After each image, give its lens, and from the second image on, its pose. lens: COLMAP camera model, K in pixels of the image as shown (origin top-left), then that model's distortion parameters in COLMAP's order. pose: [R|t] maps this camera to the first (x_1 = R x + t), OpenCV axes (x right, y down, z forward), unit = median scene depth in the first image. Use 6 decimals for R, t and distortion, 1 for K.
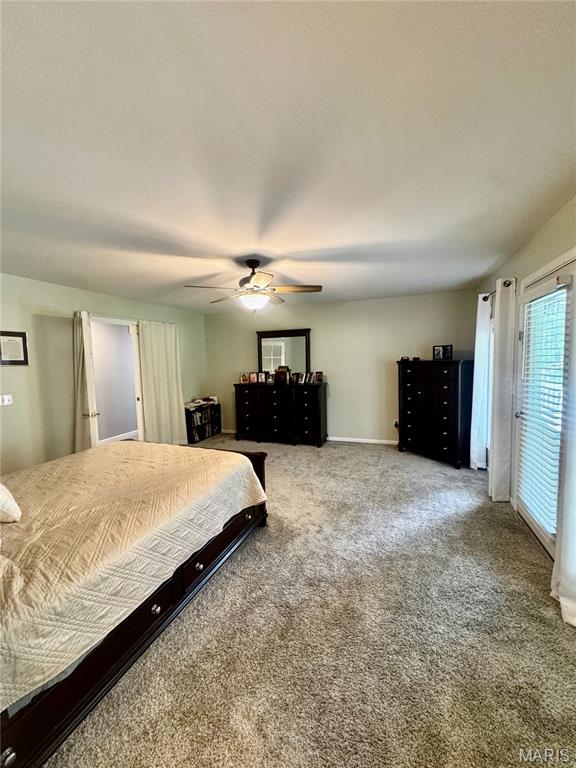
lens RADIAL K [[306.1, 0, 288.2], [0, 306.1, 383.4], [0, 0, 1]] dist [-0.002548, 0.000451]
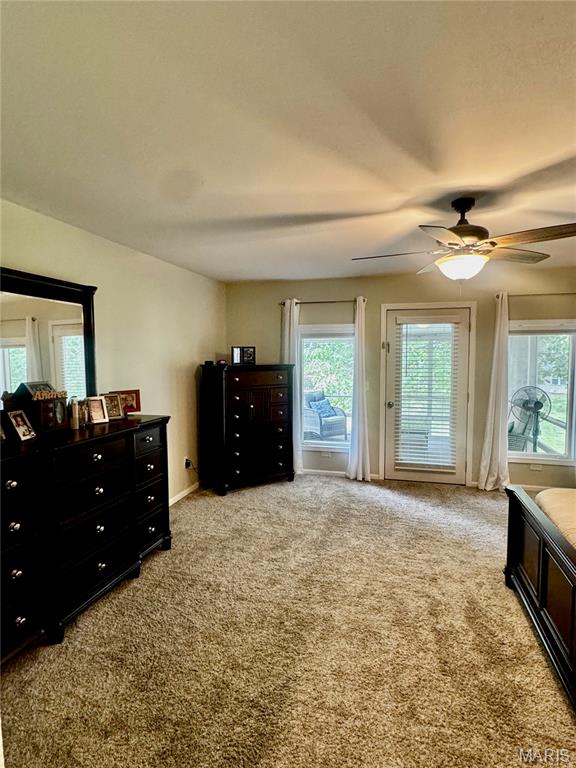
lens RADIAL K [[422.2, 0, 285.9], [0, 422.2, 383.4], [0, 0, 1]] dist [-0.002915, 0.000084]
pose [[-0.094932, -0.039306, 0.994707, -0.655338], [0.080795, 0.995619, 0.047053, -0.071124], [-0.992200, 0.084834, -0.091340, 1.017662]]
